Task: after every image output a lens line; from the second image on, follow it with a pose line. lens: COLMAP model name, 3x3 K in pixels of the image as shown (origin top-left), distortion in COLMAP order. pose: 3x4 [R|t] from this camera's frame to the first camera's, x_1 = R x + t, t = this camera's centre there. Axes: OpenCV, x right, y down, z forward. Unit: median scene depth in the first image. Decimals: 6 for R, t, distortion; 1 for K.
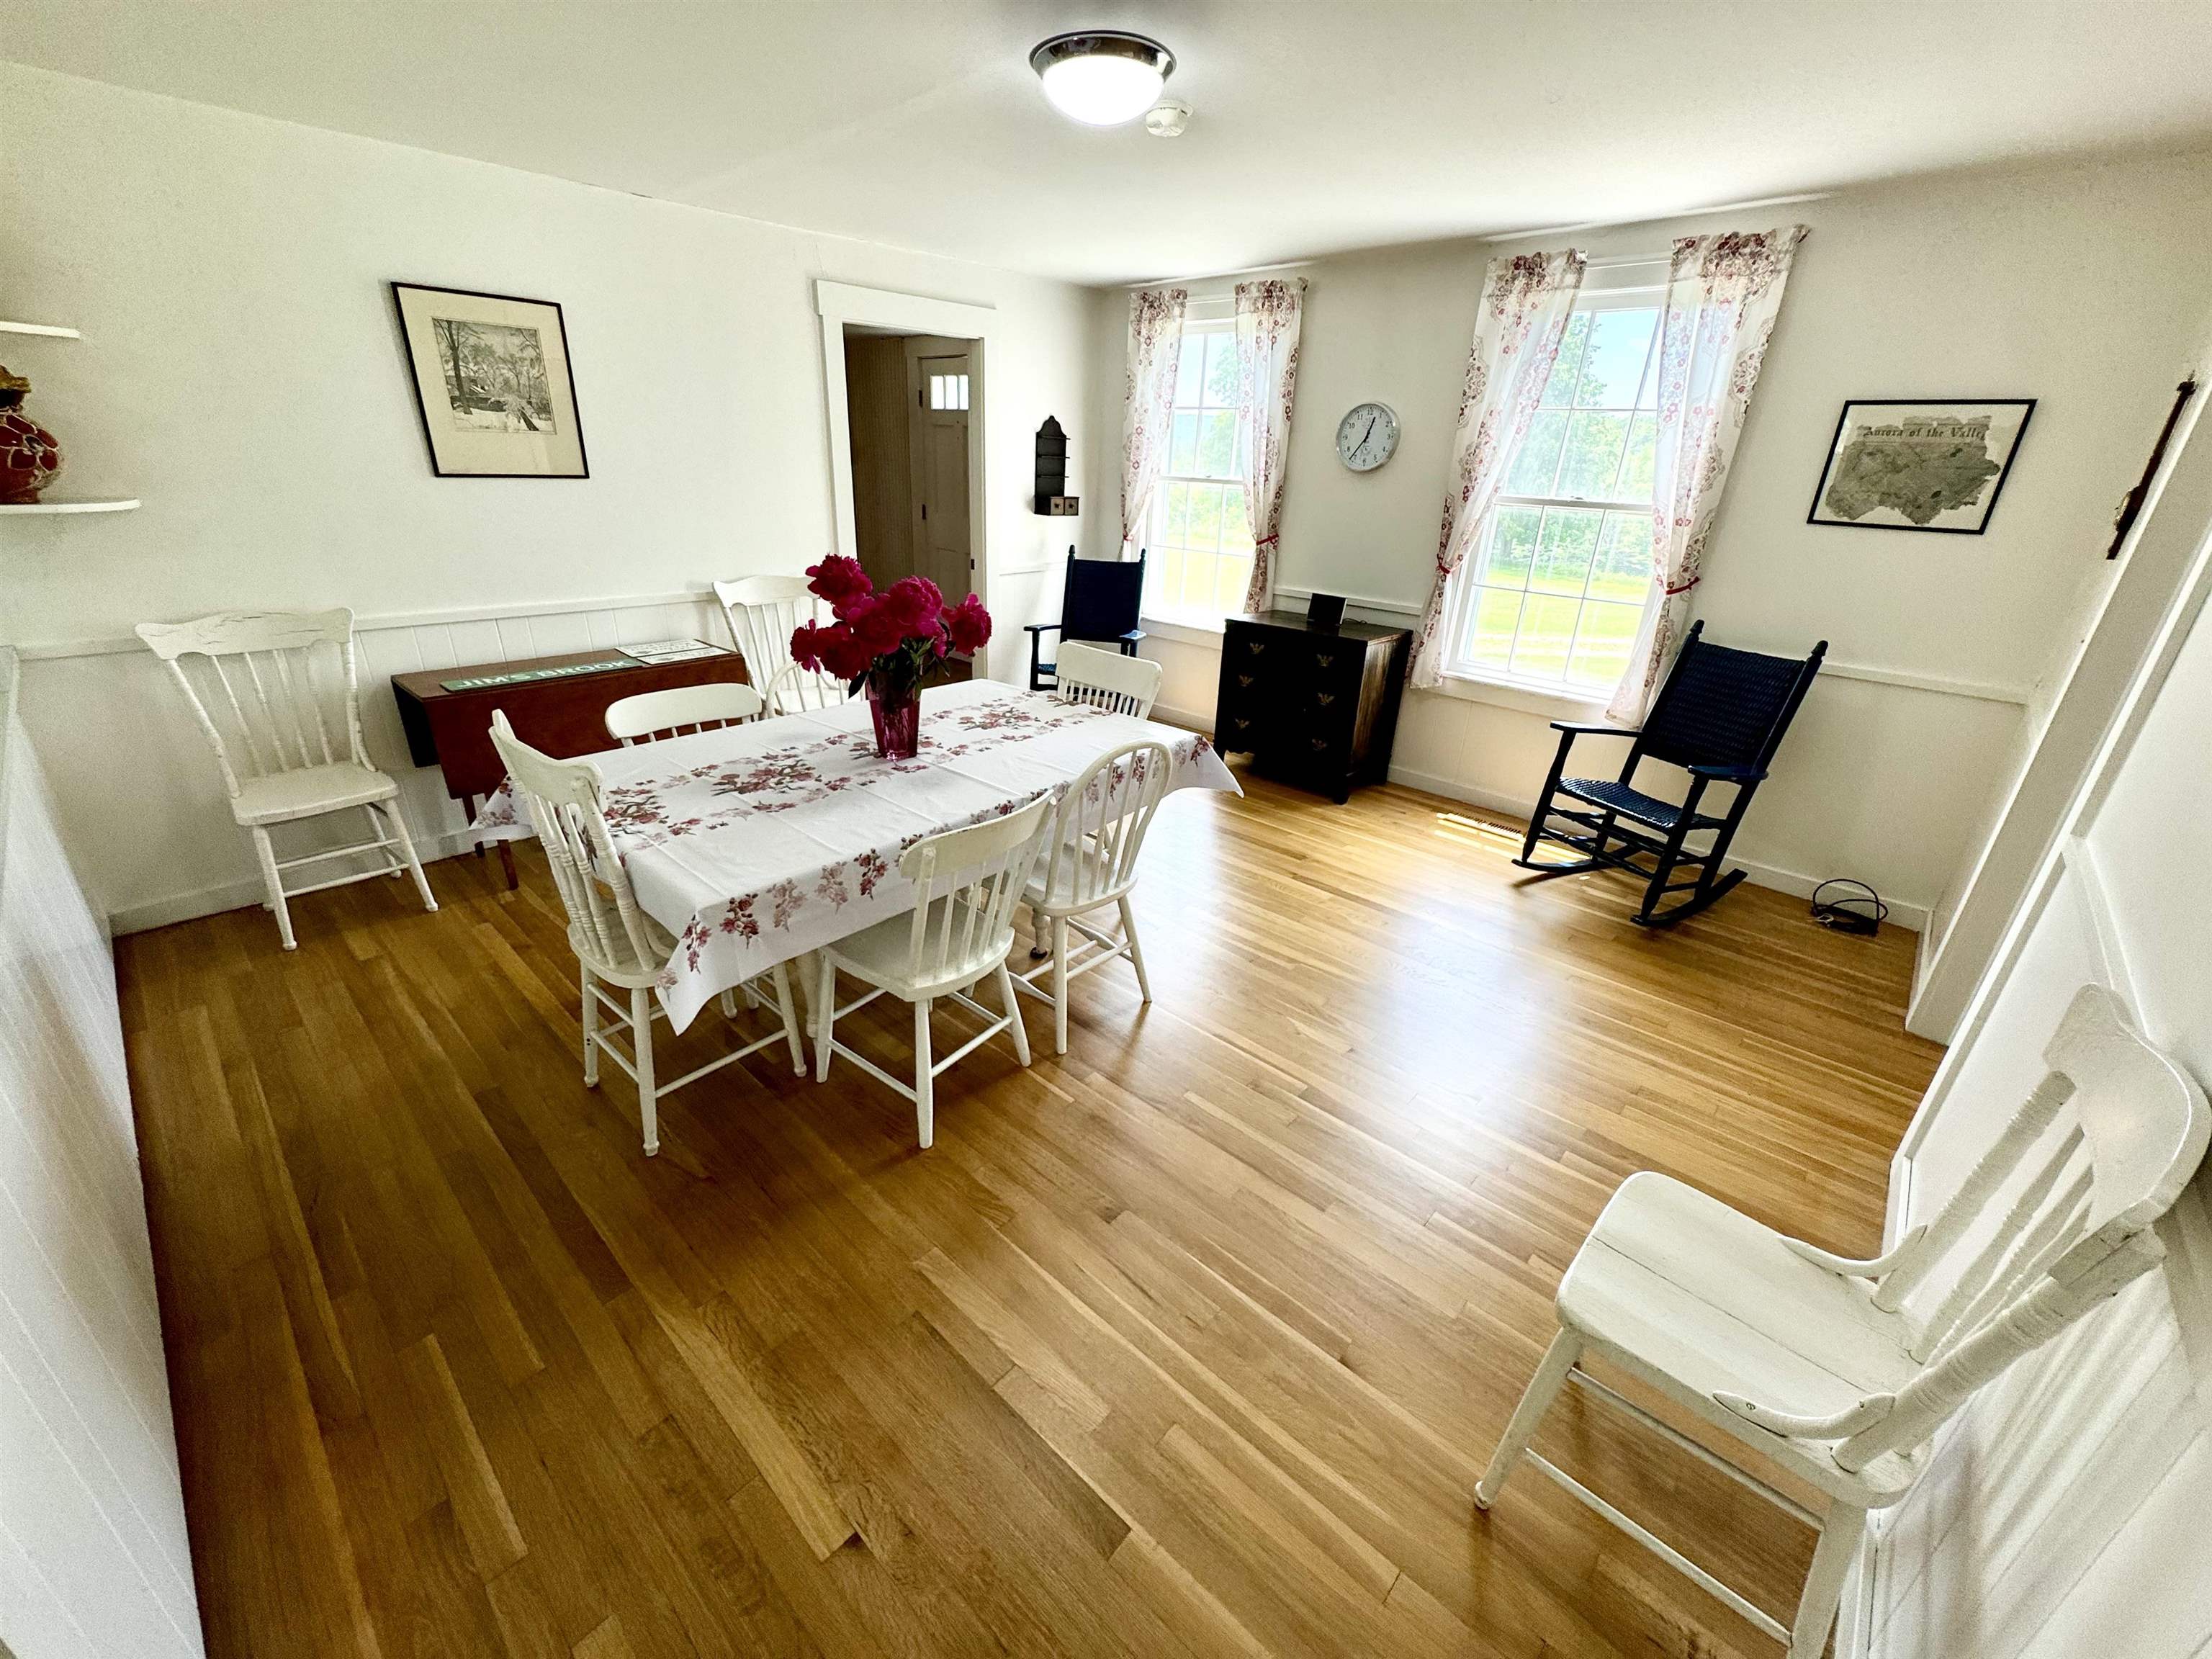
lens RADIAL K [[884.4, 0, 1098.7], [0, 884.4, 828.7], [0, 0, 1]] dist [-0.005906, 0.000148]
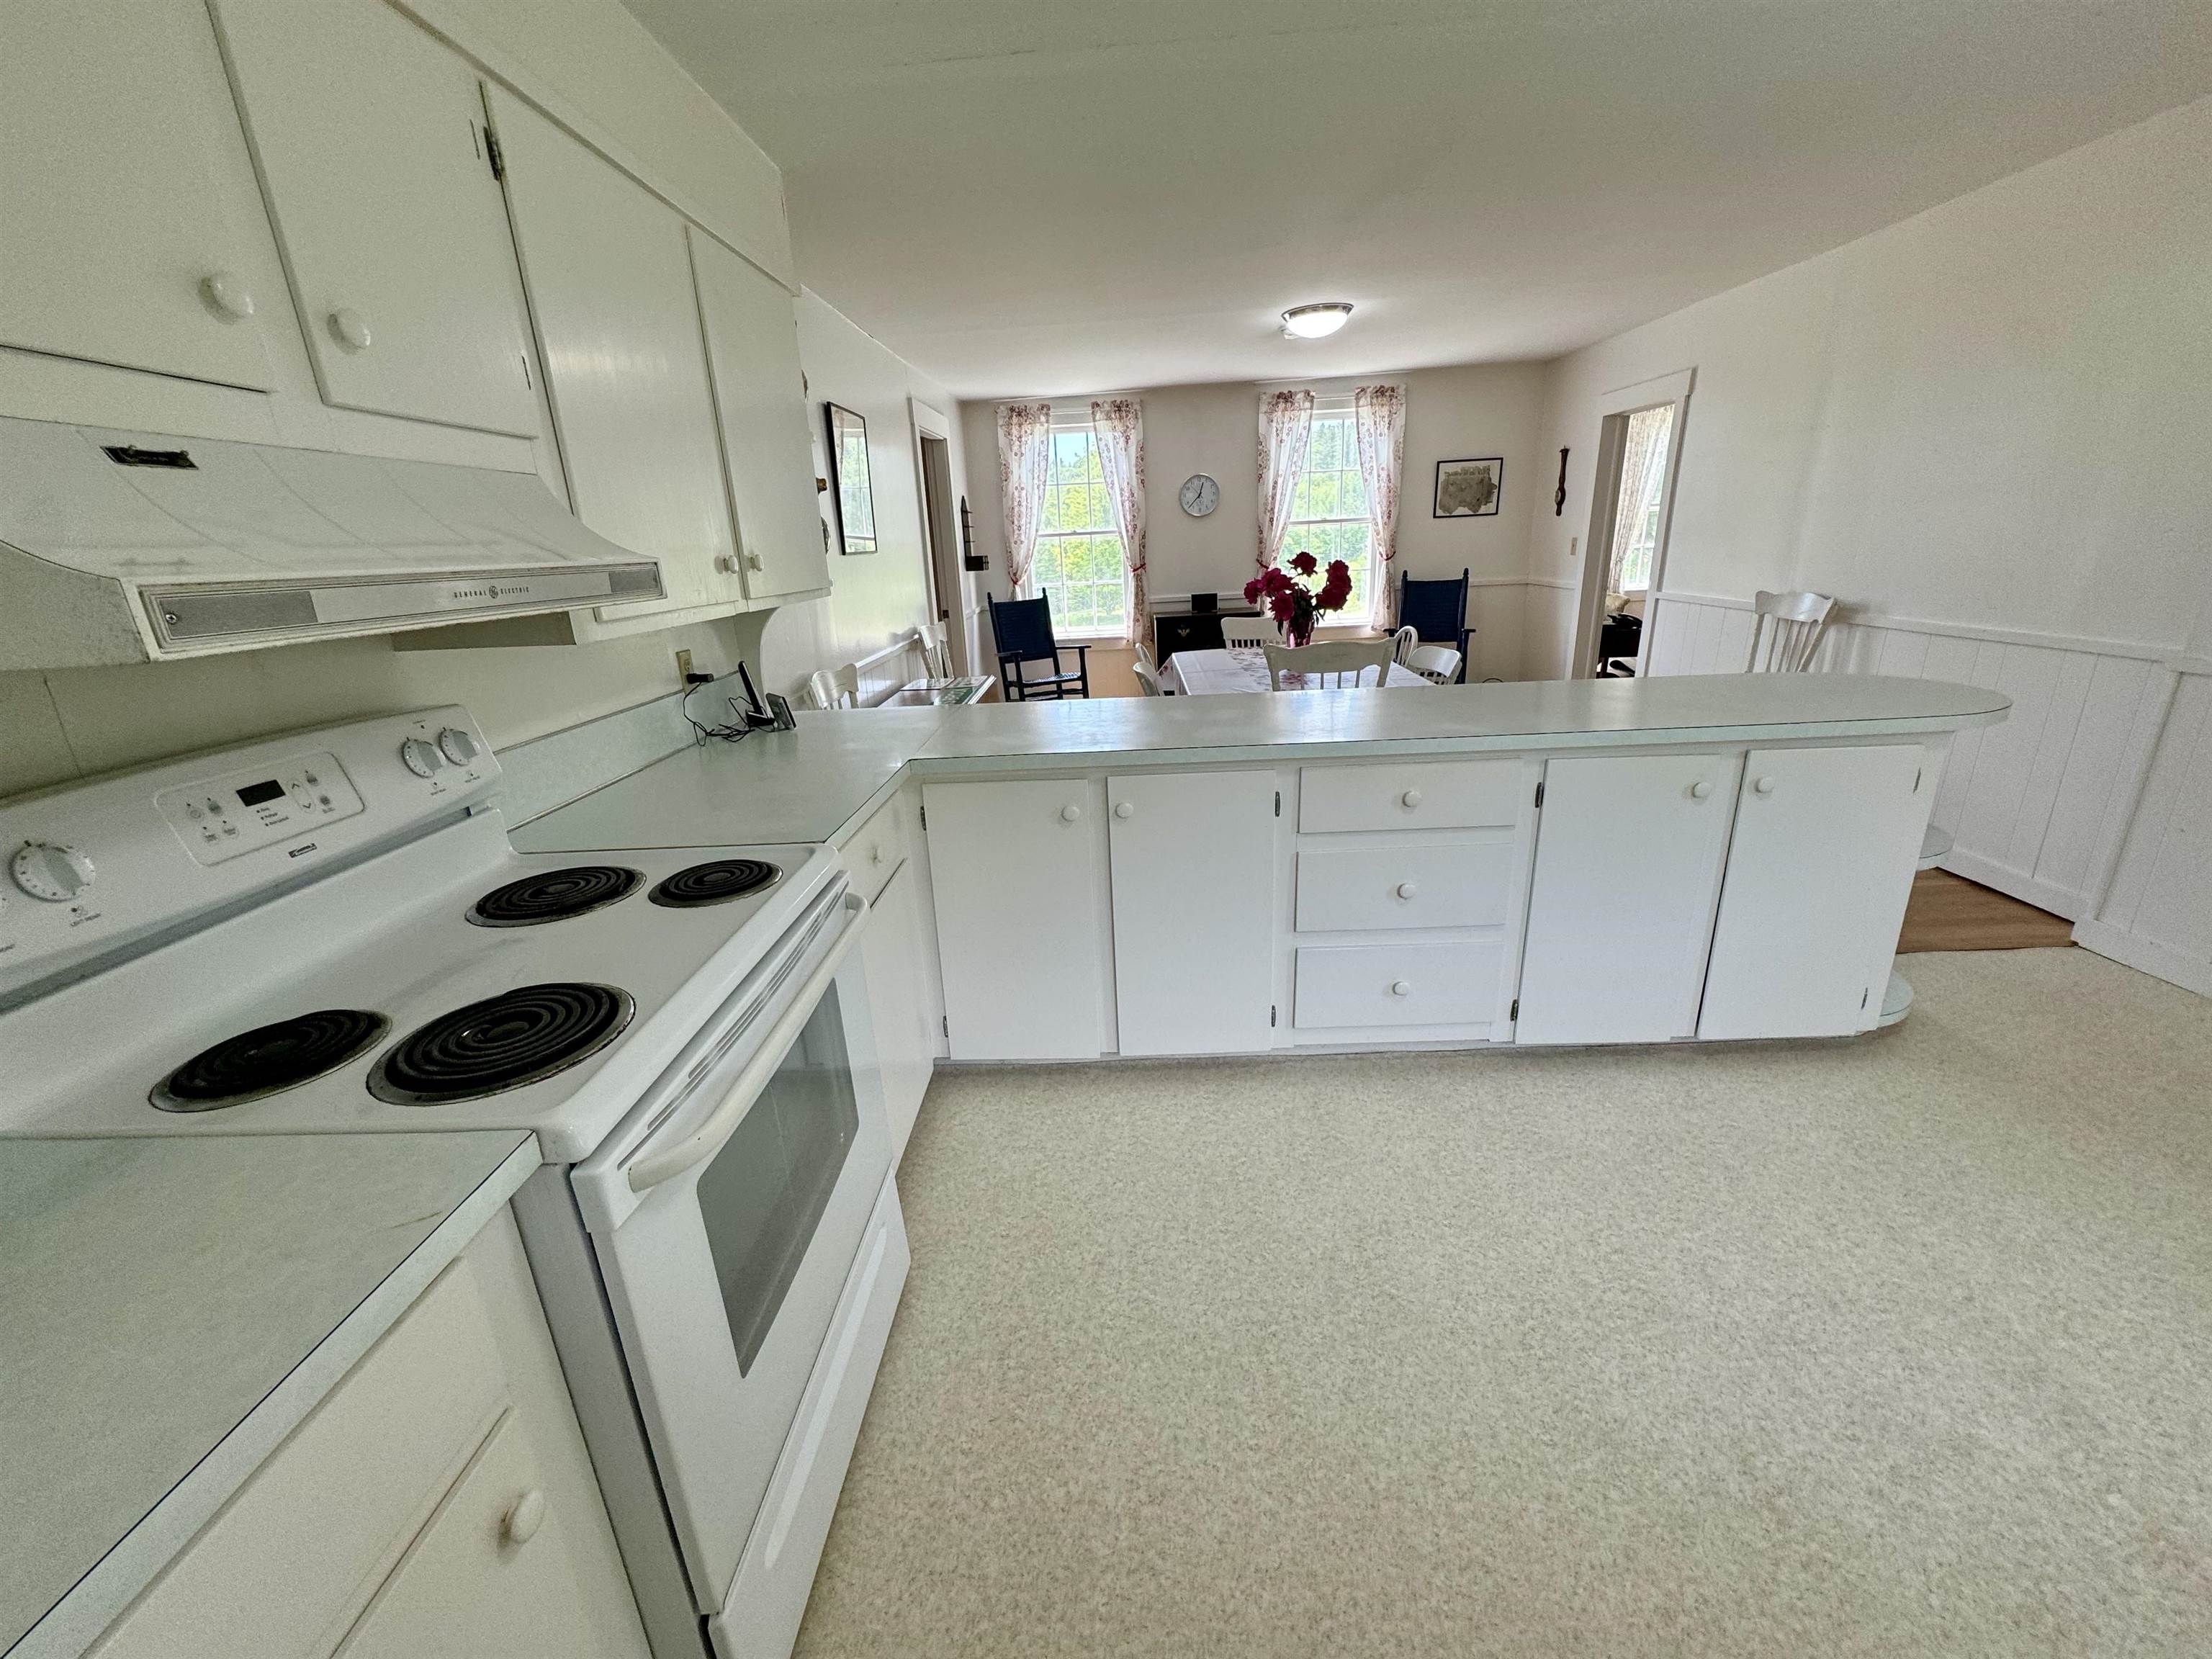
lens RADIAL K [[884.4, 0, 1100.8], [0, 884.4, 830.4], [0, 0, 1]] dist [-0.005906, 0.000148]
pose [[0.741107, -0.280556, 0.609958, -1.057672], [0.332072, 0.942772, 0.030165, 0.023930], [-0.583514, 0.180195, 0.791860, -0.059829]]
